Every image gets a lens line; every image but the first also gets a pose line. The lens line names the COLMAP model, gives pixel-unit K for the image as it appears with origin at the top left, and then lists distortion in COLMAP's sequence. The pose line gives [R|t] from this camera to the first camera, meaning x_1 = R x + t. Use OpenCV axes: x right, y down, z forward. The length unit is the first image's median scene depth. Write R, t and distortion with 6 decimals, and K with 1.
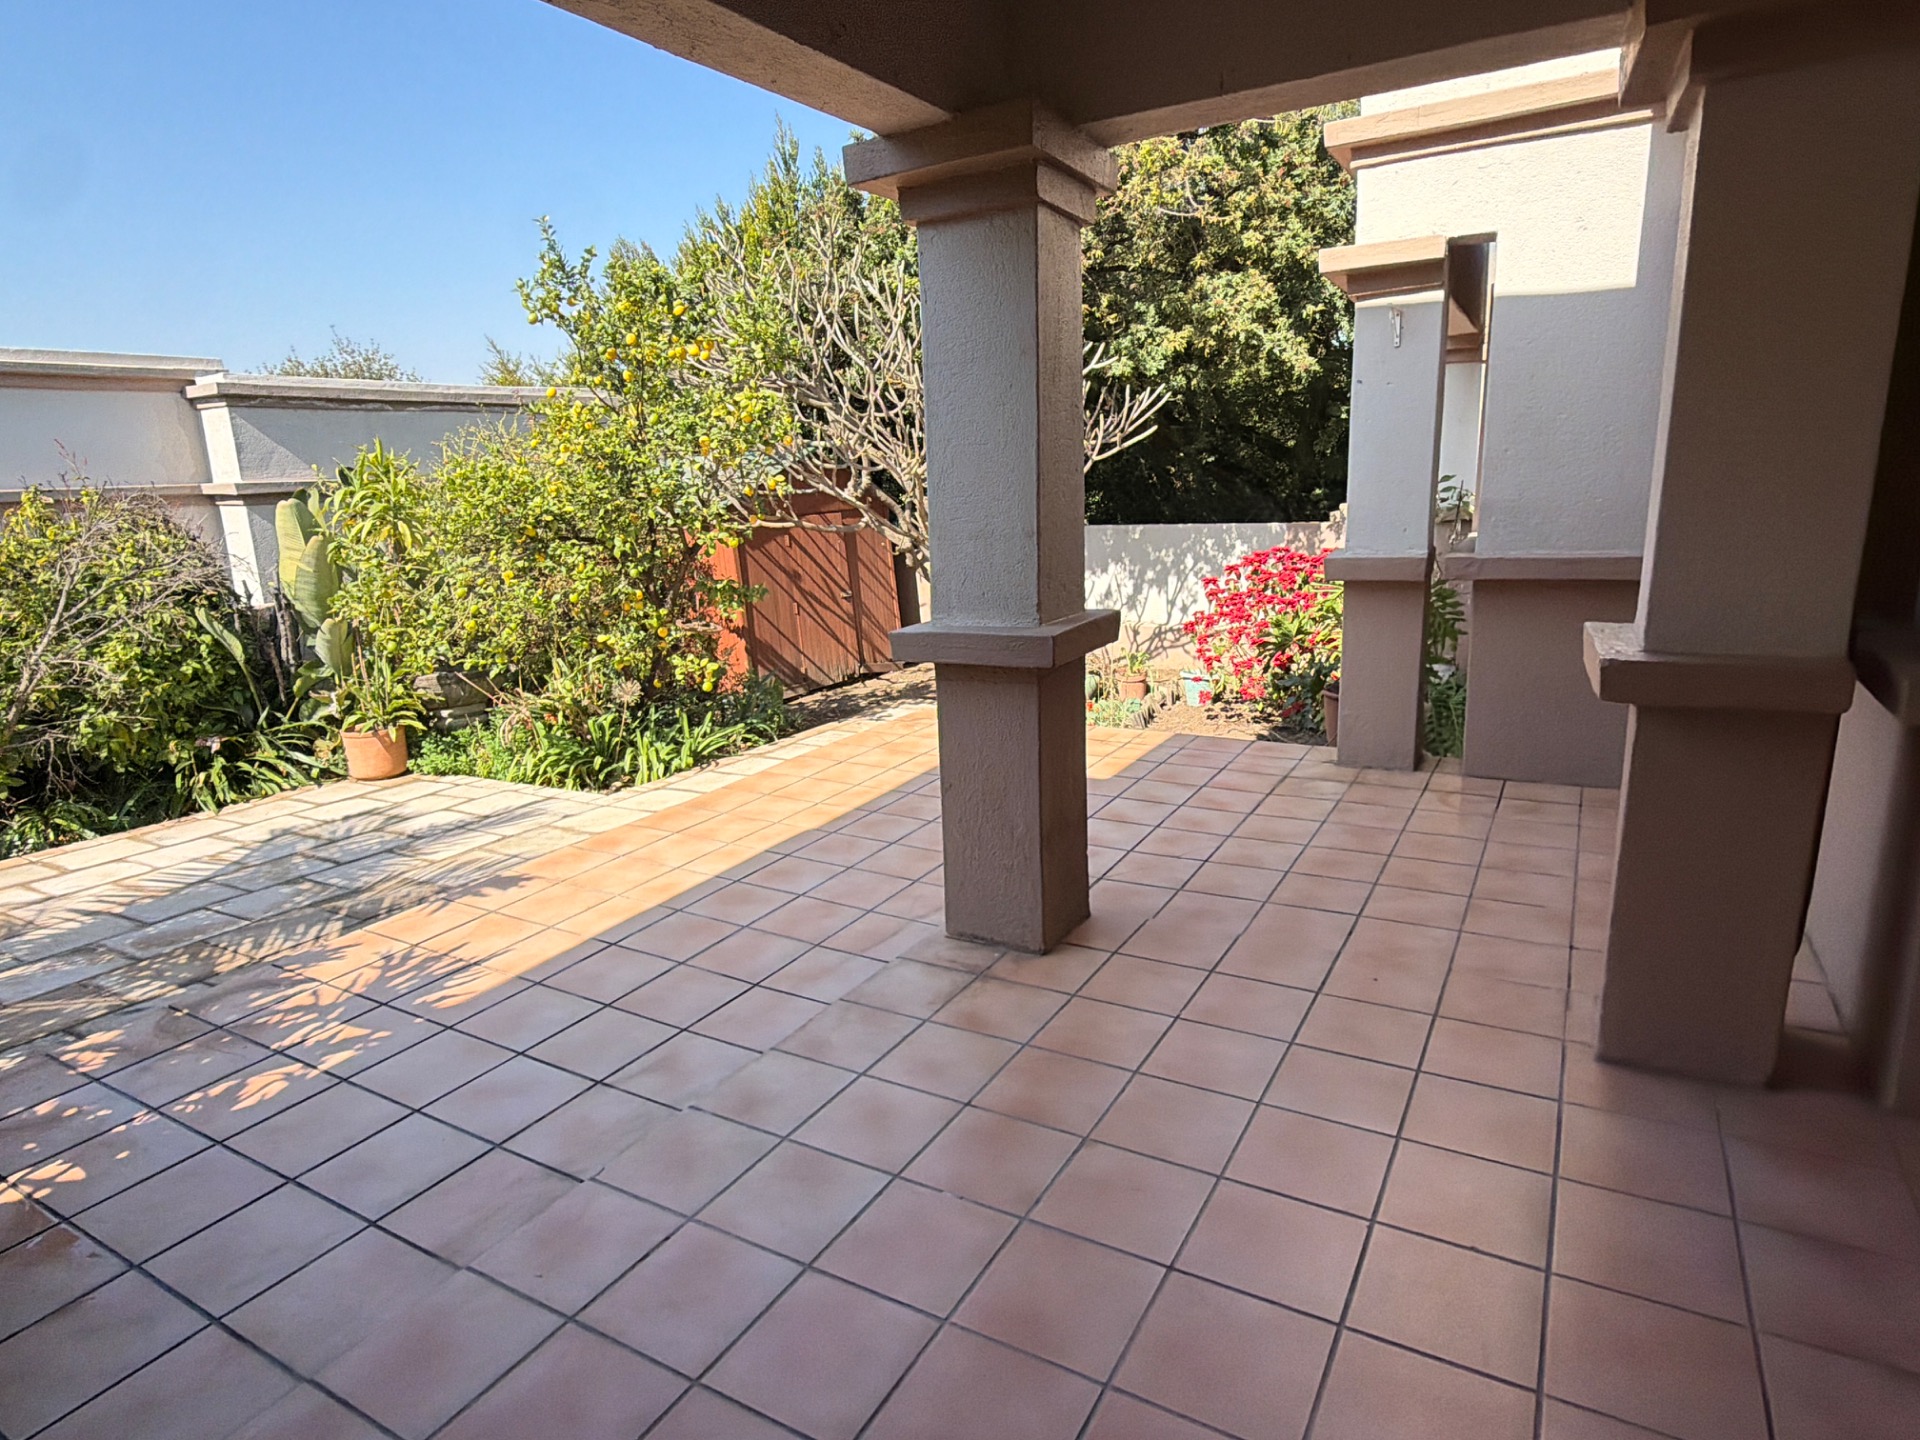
lens RADIAL K [[1071.2, 0, 960.0], [0, 1071.2, 720.0], [0, 0, 1]] dist [0.003847, 0.001871]
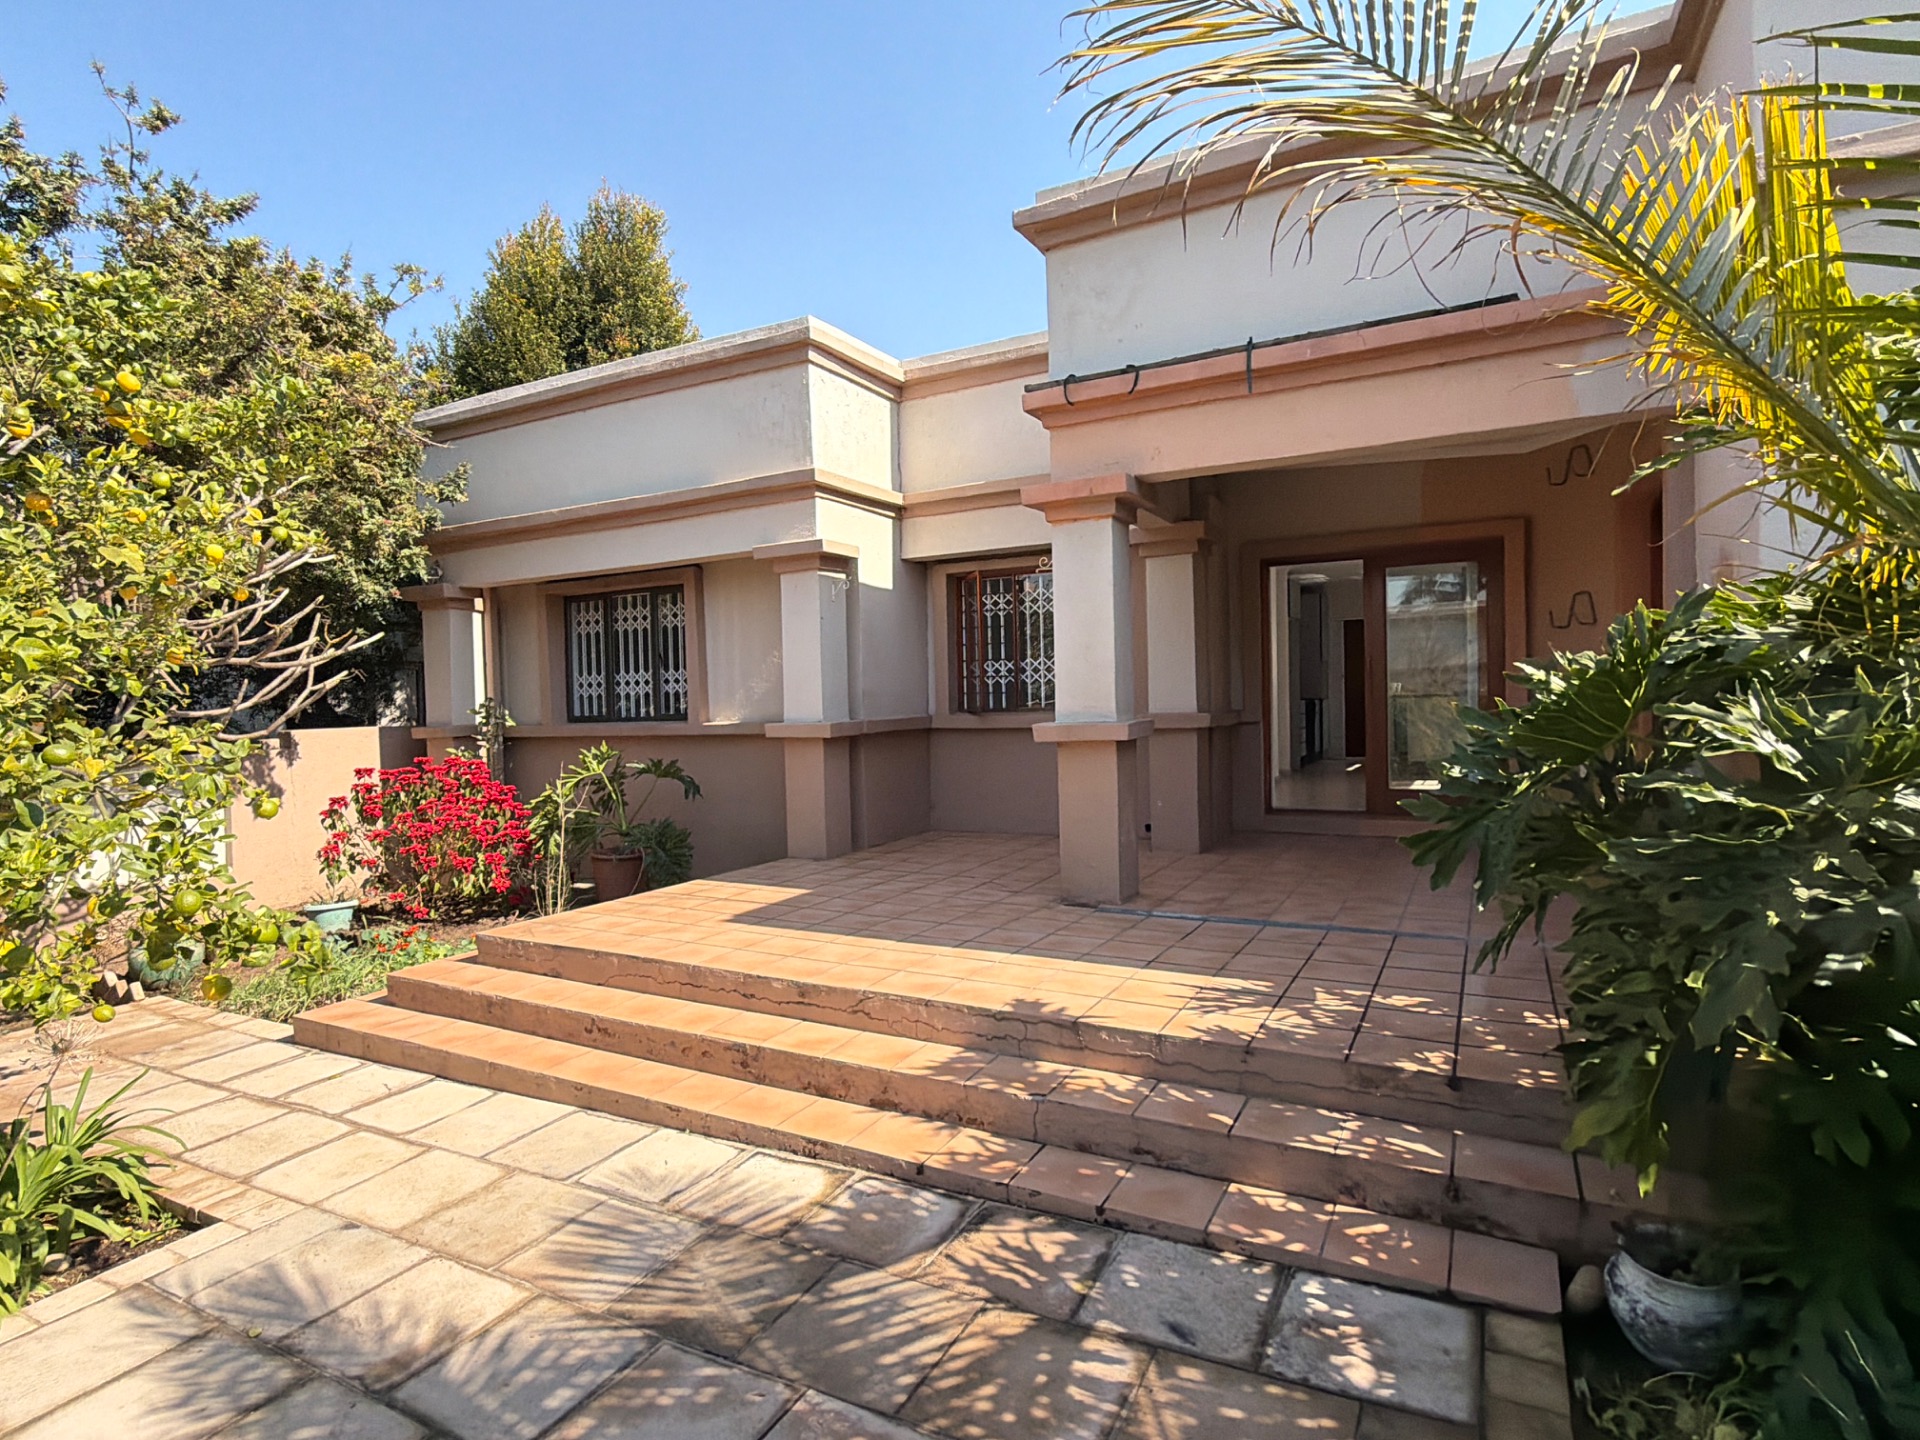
lens RADIAL K [[976.3, 0, 951.1], [0, 976.3, 724.7], [0, 0, 1]] dist [0.002957, 0.001418]
pose [[-0.012777, 0.013098, 0.999833, -1.368058], [0.249912, 0.968222, -0.009490, -0.111916], [-0.968184, 0.249749, -0.015644, 1.056019]]
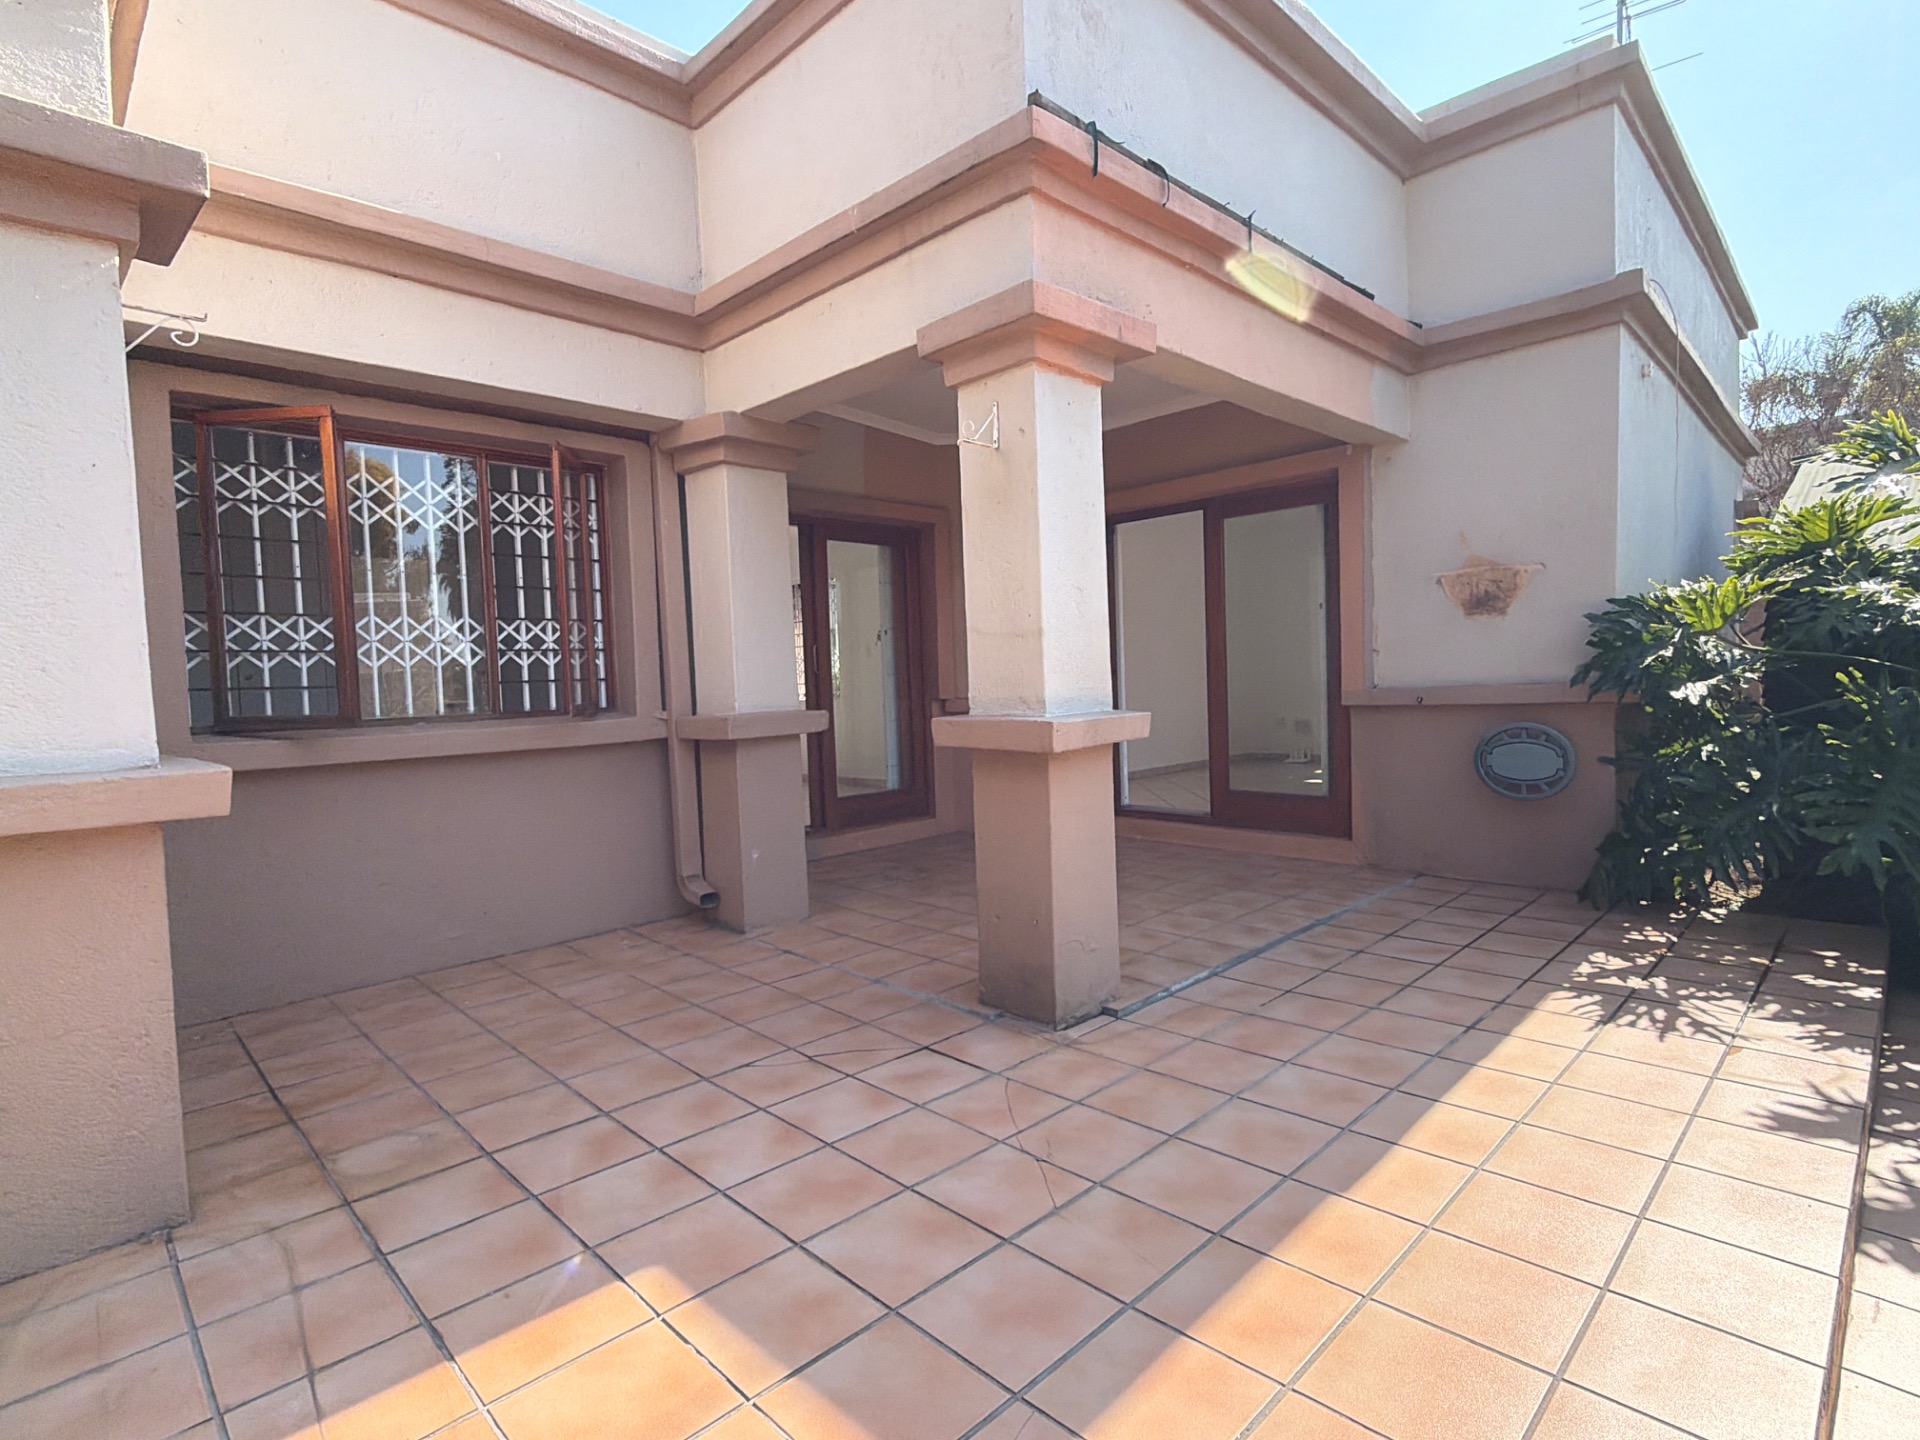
lens RADIAL K [[976.3, 0, 951.1], [0, 976.3, 724.7], [0, 0, 1]] dist [0.002957, 0.001418]
pose [[-0.959013, 0.061021, 0.276715, -0.121620], [0.133661, 0.958487, 0.251867, -0.295962], [-0.249858, 0.278530, -0.927357, 1.650717]]
